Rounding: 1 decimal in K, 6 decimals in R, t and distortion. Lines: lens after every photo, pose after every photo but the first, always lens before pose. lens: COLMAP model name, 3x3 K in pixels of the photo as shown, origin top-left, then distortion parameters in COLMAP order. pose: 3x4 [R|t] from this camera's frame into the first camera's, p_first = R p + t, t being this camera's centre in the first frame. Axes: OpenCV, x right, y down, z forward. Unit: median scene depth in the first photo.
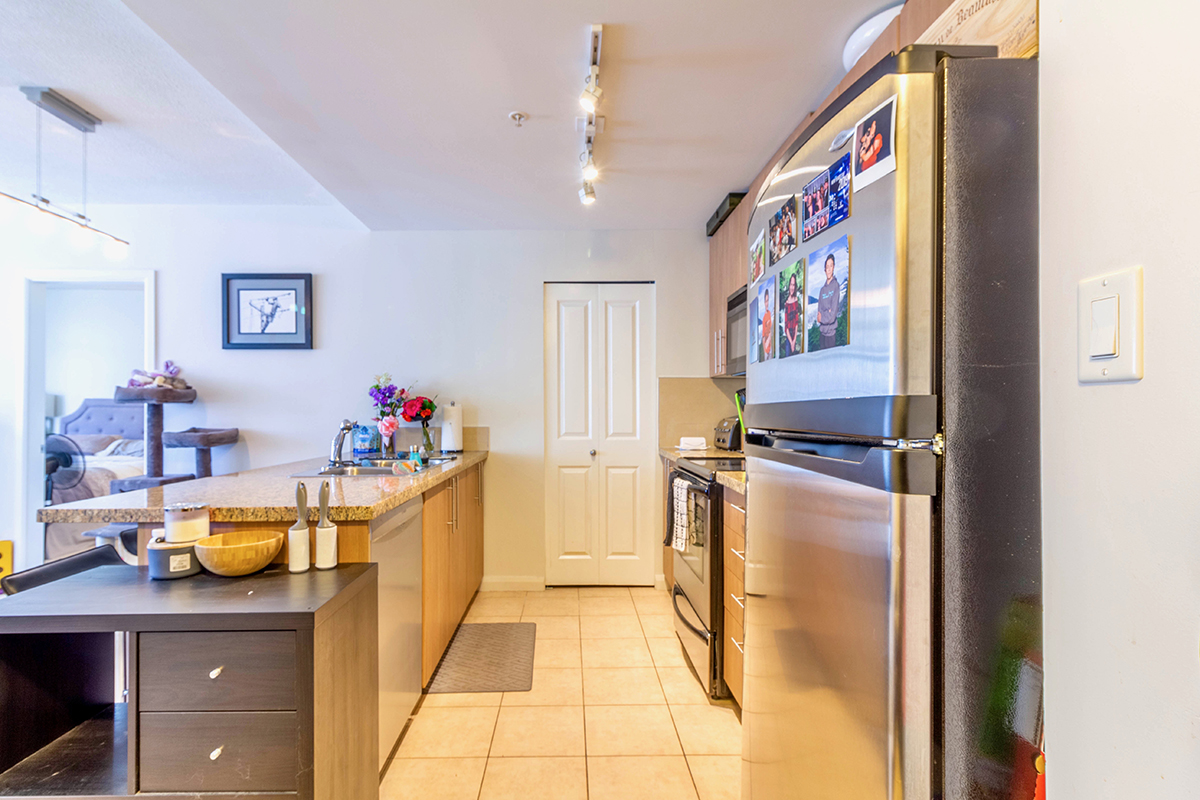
lens RADIAL K [[559.2, 0, 601.6], [0, 559.2, 405.4], [0, 0, 1]] dist [0.005291, 0.002069]
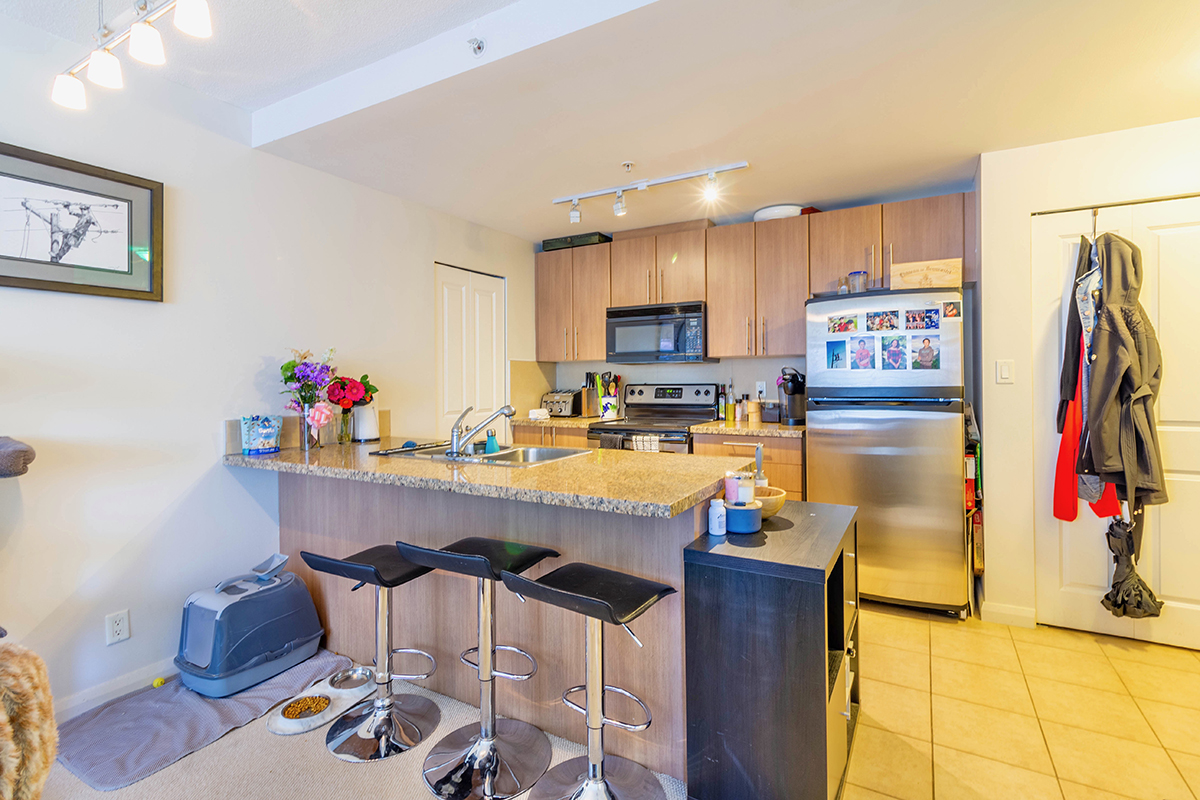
lens RADIAL K [[559.2, 0, 597.3], [0, 559.2, 377.2], [0, 0, 1]] dist [0.005291, 0.002069]
pose [[0.522777, 0.001554, 0.852468, -0.804788], [-0.000368, 0.999999, -0.001597, -0.013618], [-0.852469, 0.000521, 0.522777, 0.241599]]
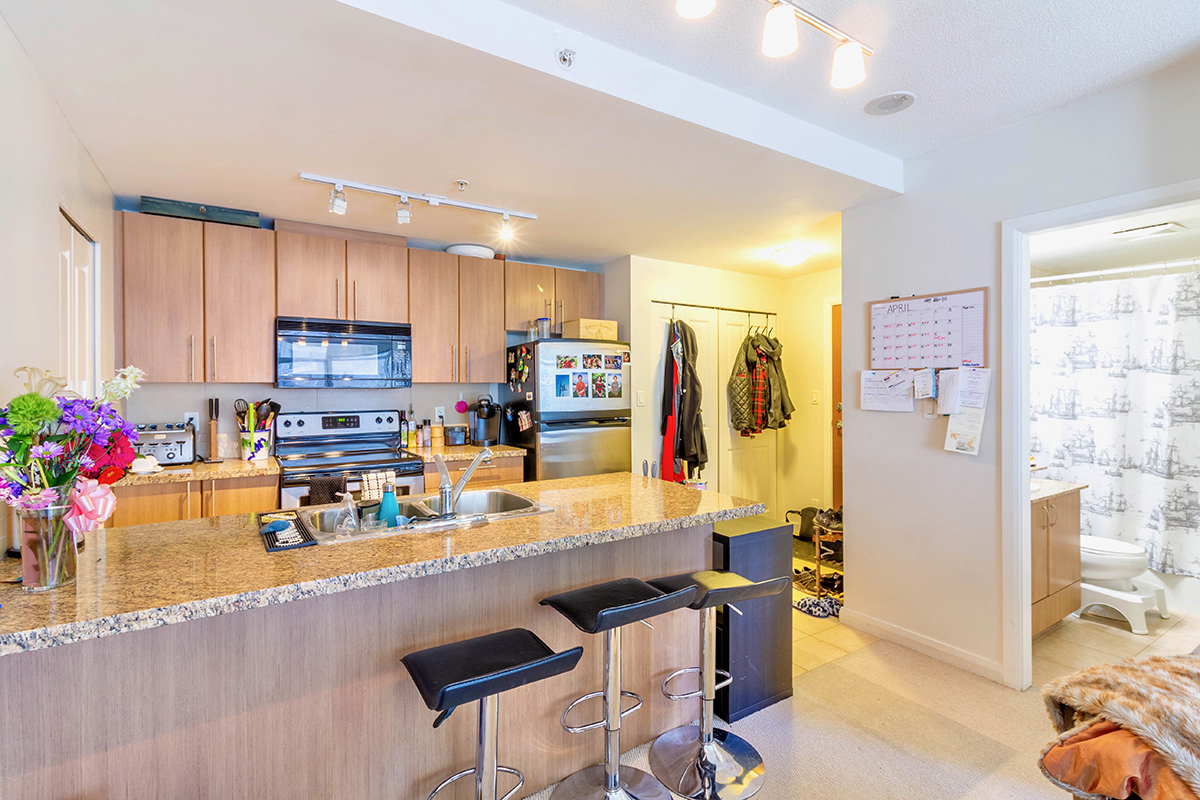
lens RADIAL K [[559.2, 0, 602.5], [0, 559.2, 395.1], [0, 0, 1]] dist [0.005291, 0.002069]
pose [[-0.513636, -0.005109, 0.857993, -0.844050], [0.000624, 0.999980, 0.006328, -0.038251], [-0.858008, 0.003786, -0.513623, 0.856723]]
